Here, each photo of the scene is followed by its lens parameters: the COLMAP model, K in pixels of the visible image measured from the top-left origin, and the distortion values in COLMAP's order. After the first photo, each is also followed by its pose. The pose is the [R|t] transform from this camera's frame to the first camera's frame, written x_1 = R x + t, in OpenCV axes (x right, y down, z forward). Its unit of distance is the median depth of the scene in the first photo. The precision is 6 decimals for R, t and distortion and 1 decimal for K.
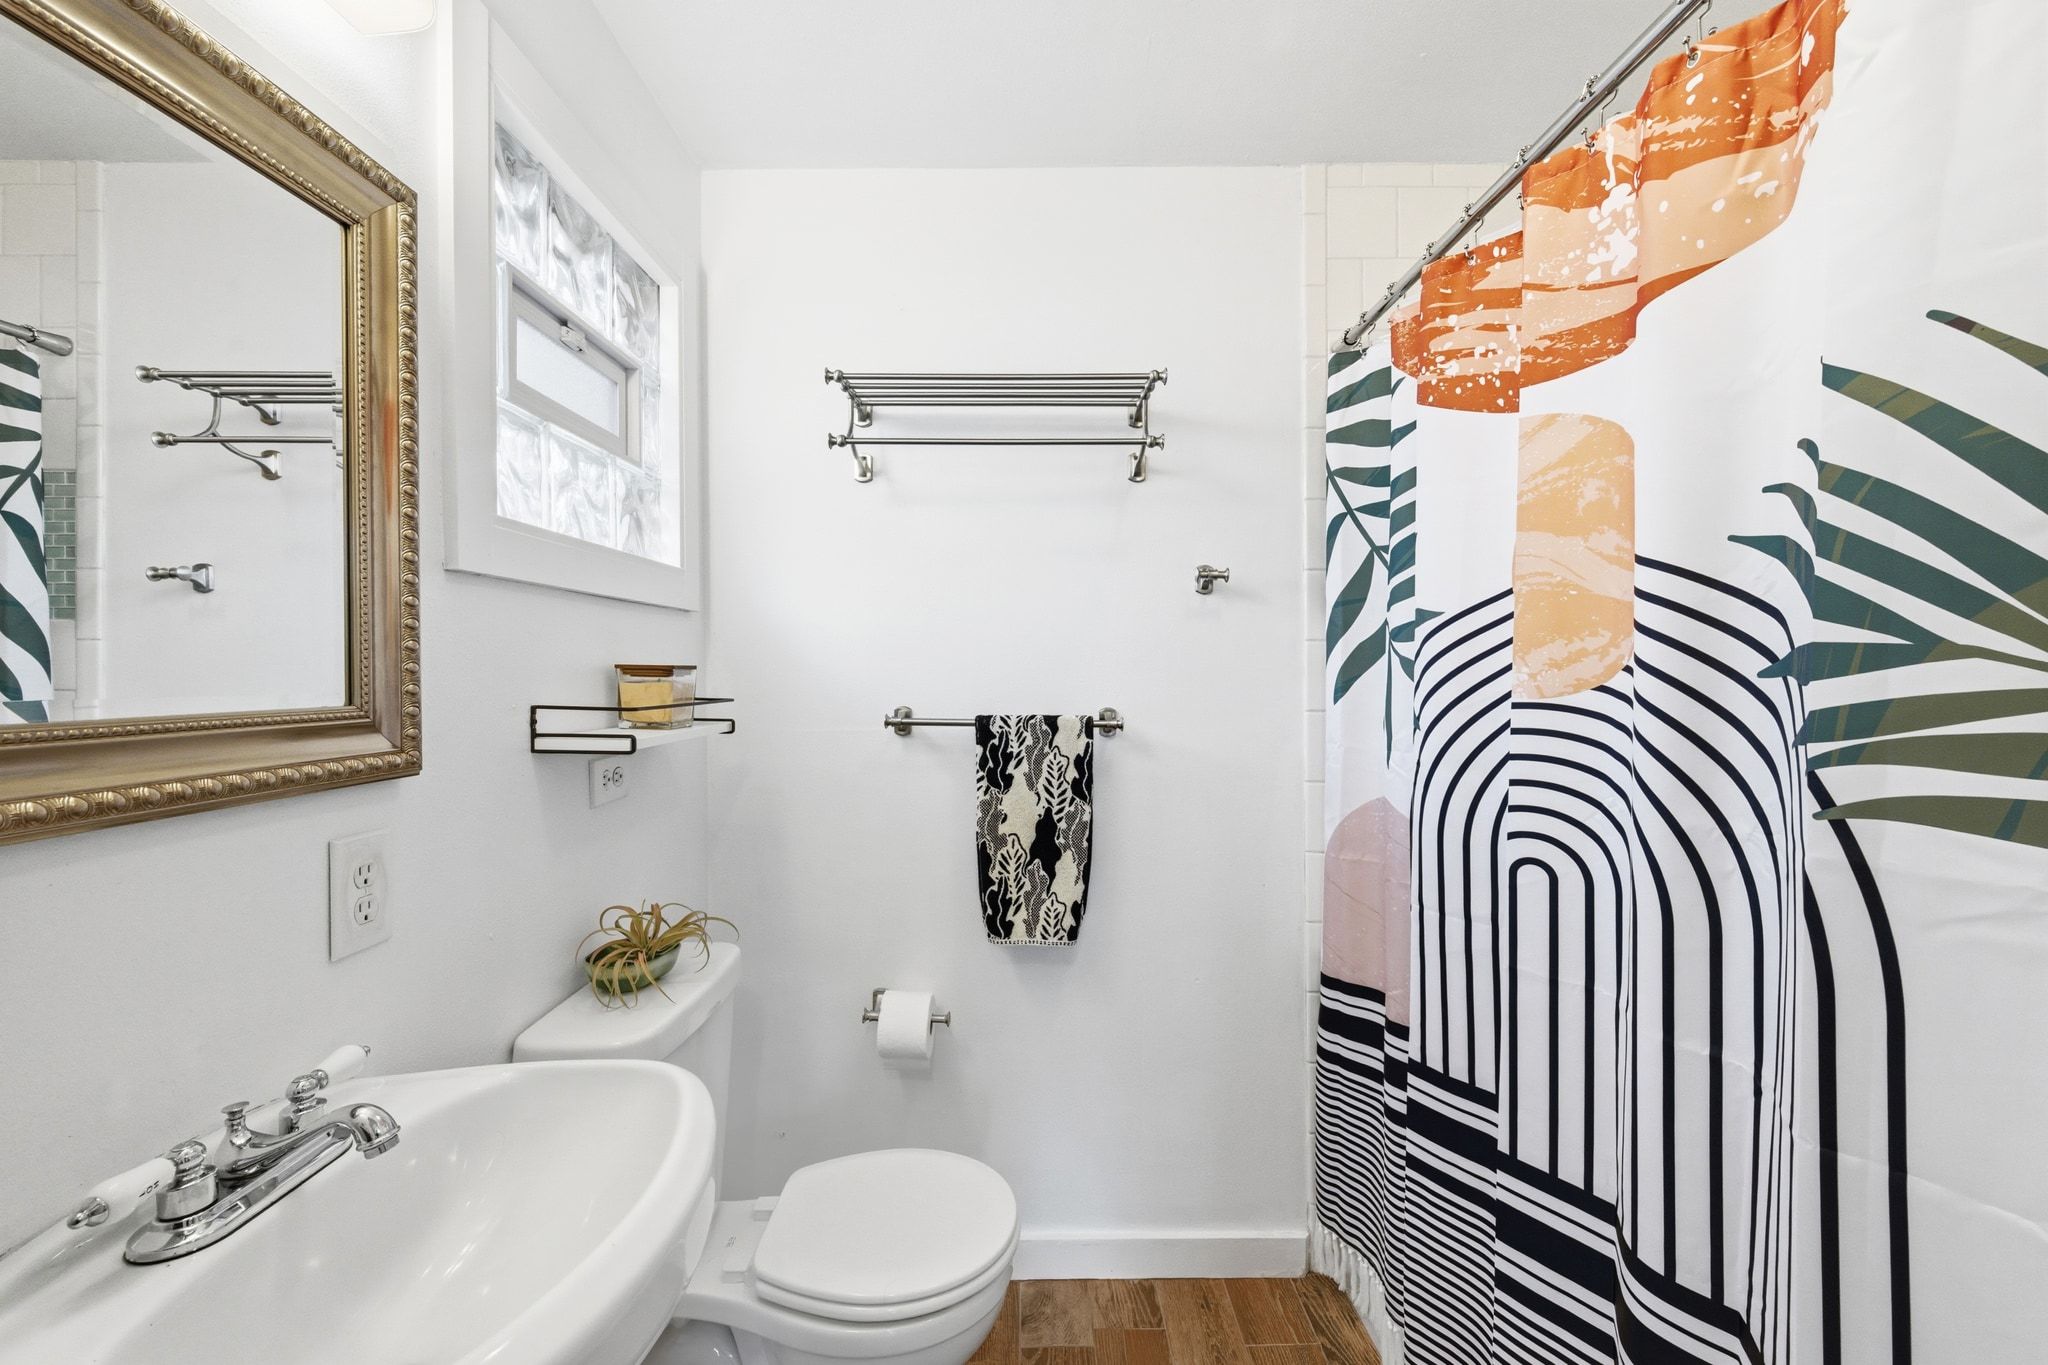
lens RADIAL K [[803.0, 0, 1030.9], [0, 803.0, 685.3], [0, 0, 1]] dist [0.000424, -0.007366]
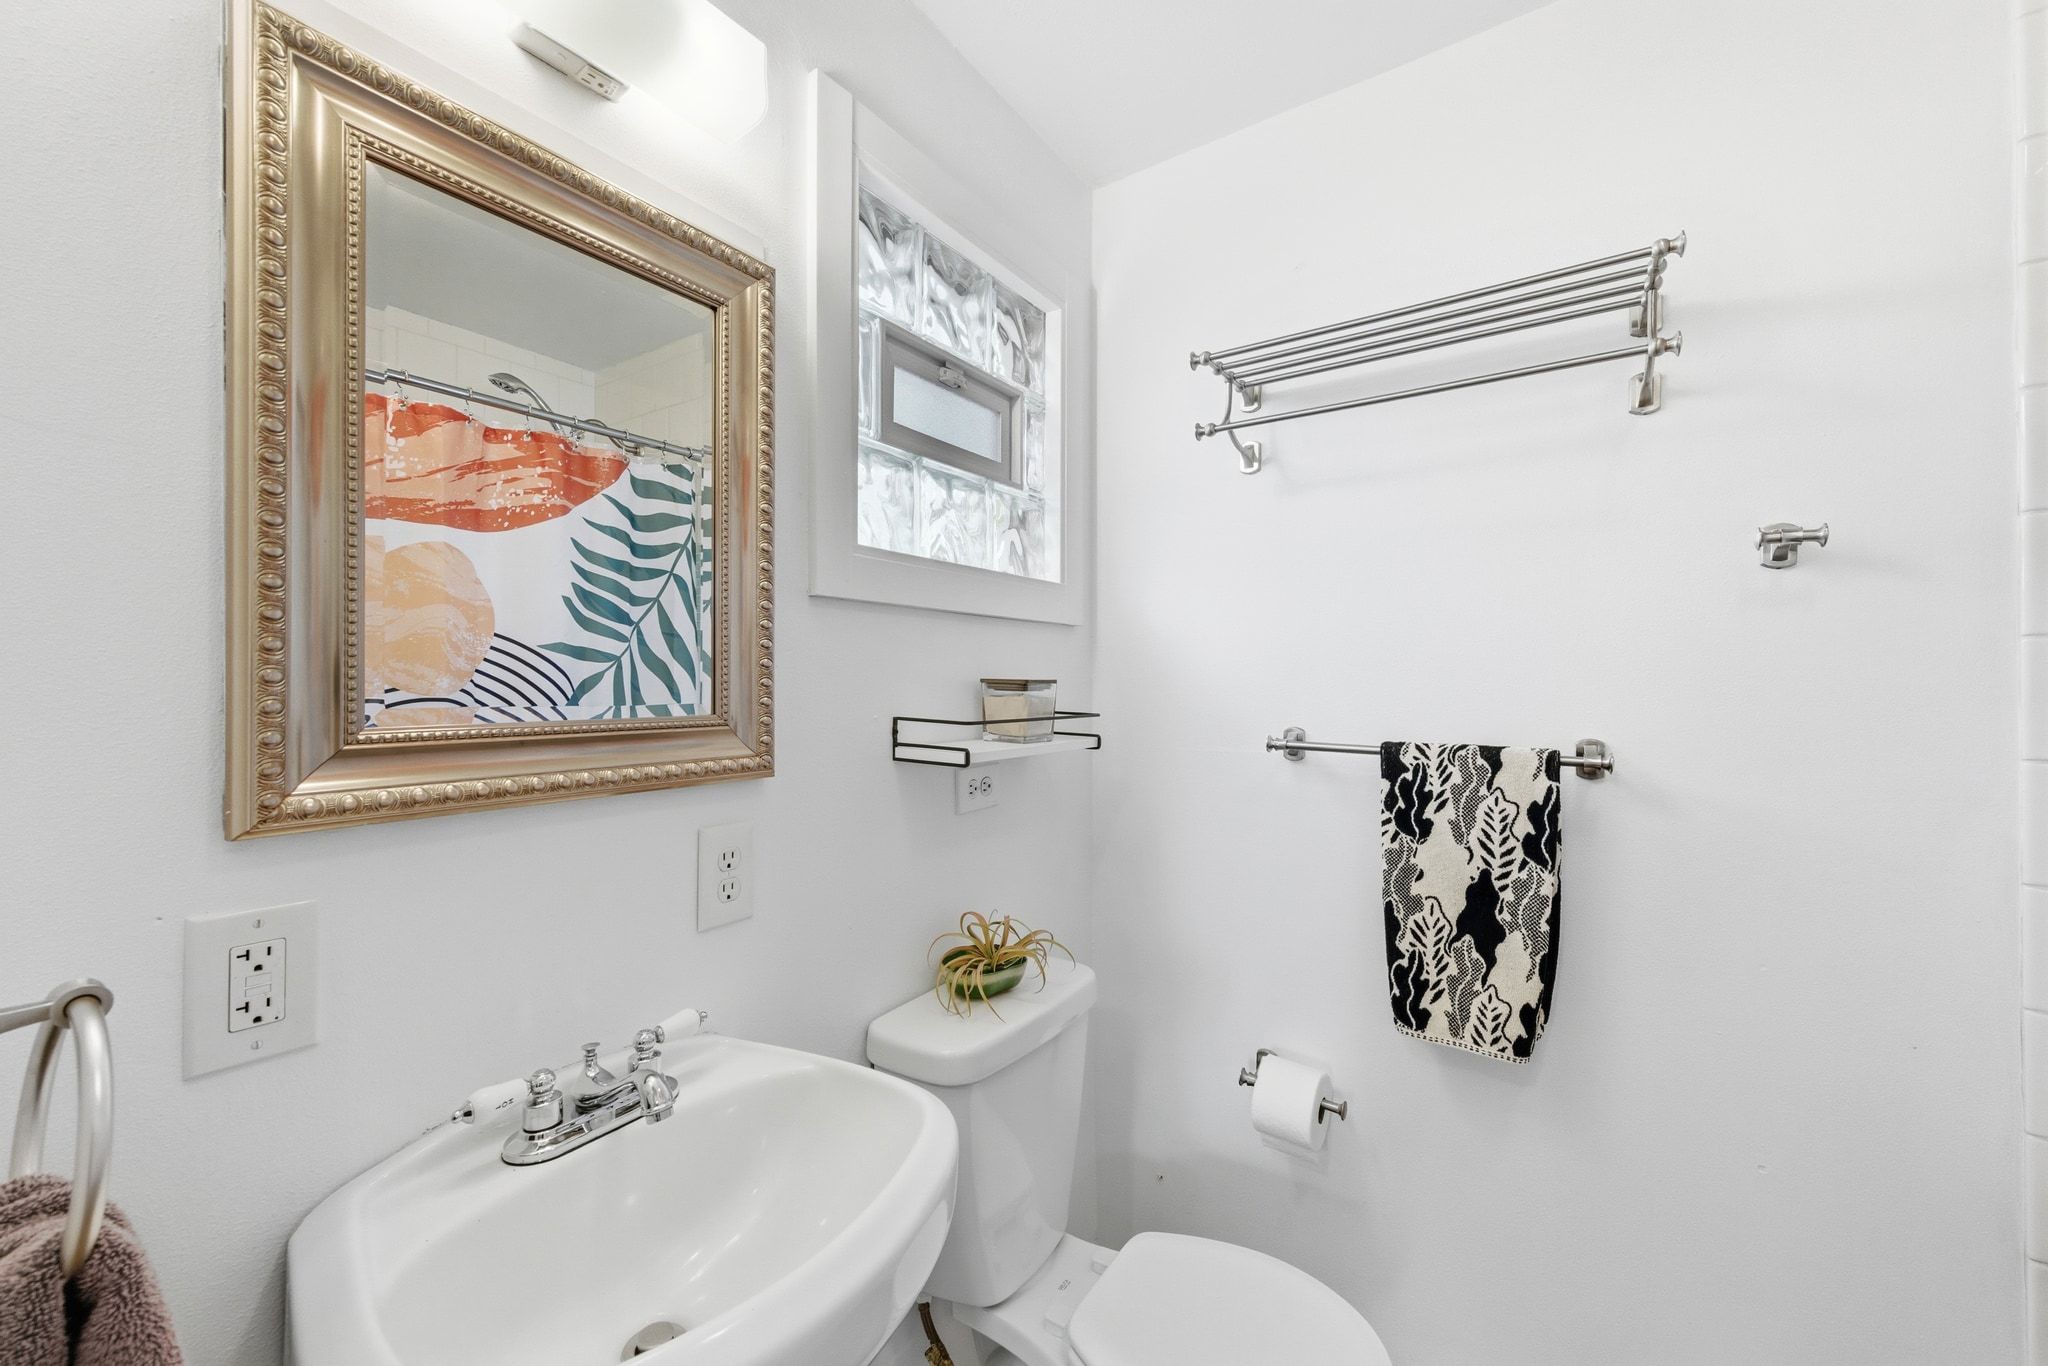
lens RADIAL K [[778.3, 0, 1024.0], [0, 778.3, 683.0], [0, 0, 1]] dist [-0.000134, 0.000130]
pose [[0.817746, 0.004118, -0.575564, 0.087446], [-0.013396, 0.999840, -0.011879, -0.007040], [0.575423, 0.017424, 0.817670, 0.157252]]
